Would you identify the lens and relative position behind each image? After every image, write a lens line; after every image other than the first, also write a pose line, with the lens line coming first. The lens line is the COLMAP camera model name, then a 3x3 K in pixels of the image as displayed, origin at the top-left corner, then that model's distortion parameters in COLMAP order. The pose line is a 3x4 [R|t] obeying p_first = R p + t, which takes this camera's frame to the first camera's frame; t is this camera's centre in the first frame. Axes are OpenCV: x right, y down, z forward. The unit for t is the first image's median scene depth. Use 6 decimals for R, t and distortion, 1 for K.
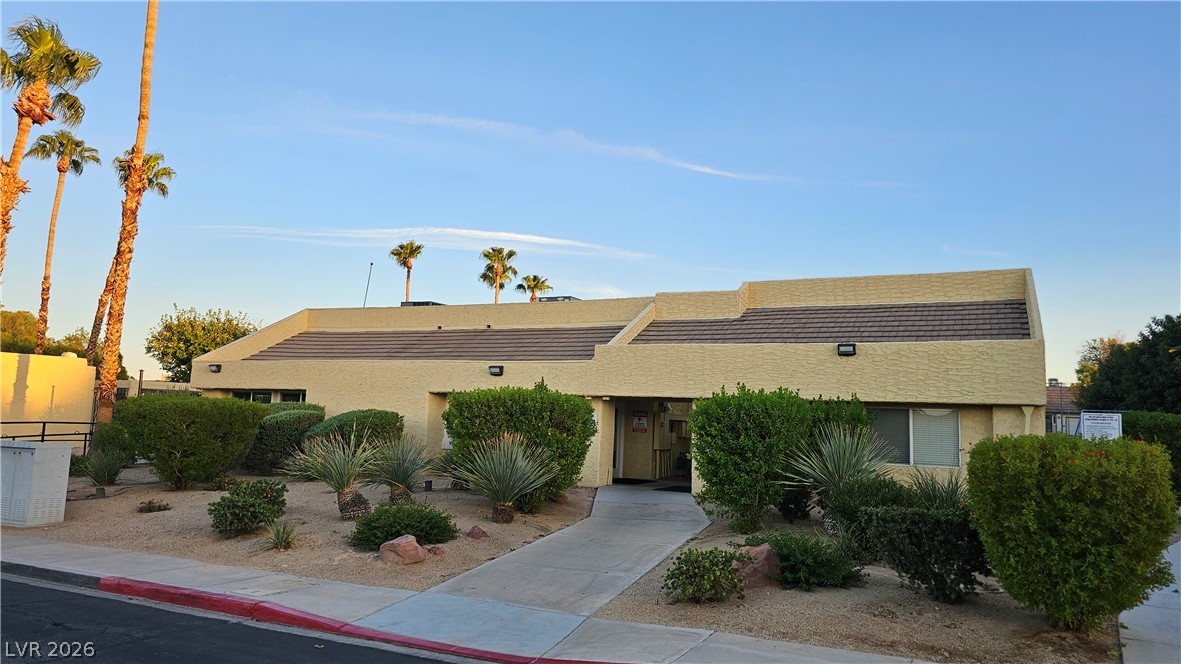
lens RADIAL K [[787.7, 0, 590.5], [0, 787.7, 332.0], [0, 0, 1]] dist [-0.002925, -0.003549]
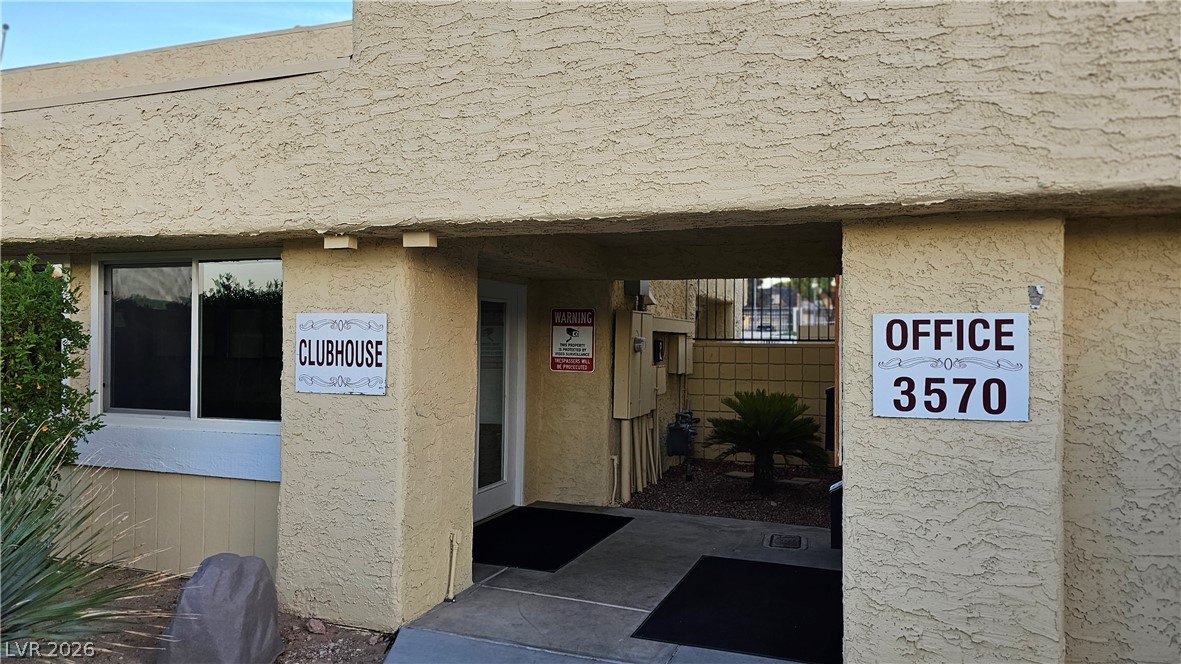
lens RADIAL K [[787.7, 0, 590.5], [0, 787.7, 332.0], [0, 0, 1]] dist [-0.002925, -0.003549]
pose [[0.995365, -0.025877, 0.092624, 0.039224], [0.015578, 0.993784, 0.110233, 0.073430], [-0.094901, -0.108279, 0.989580, 0.663243]]
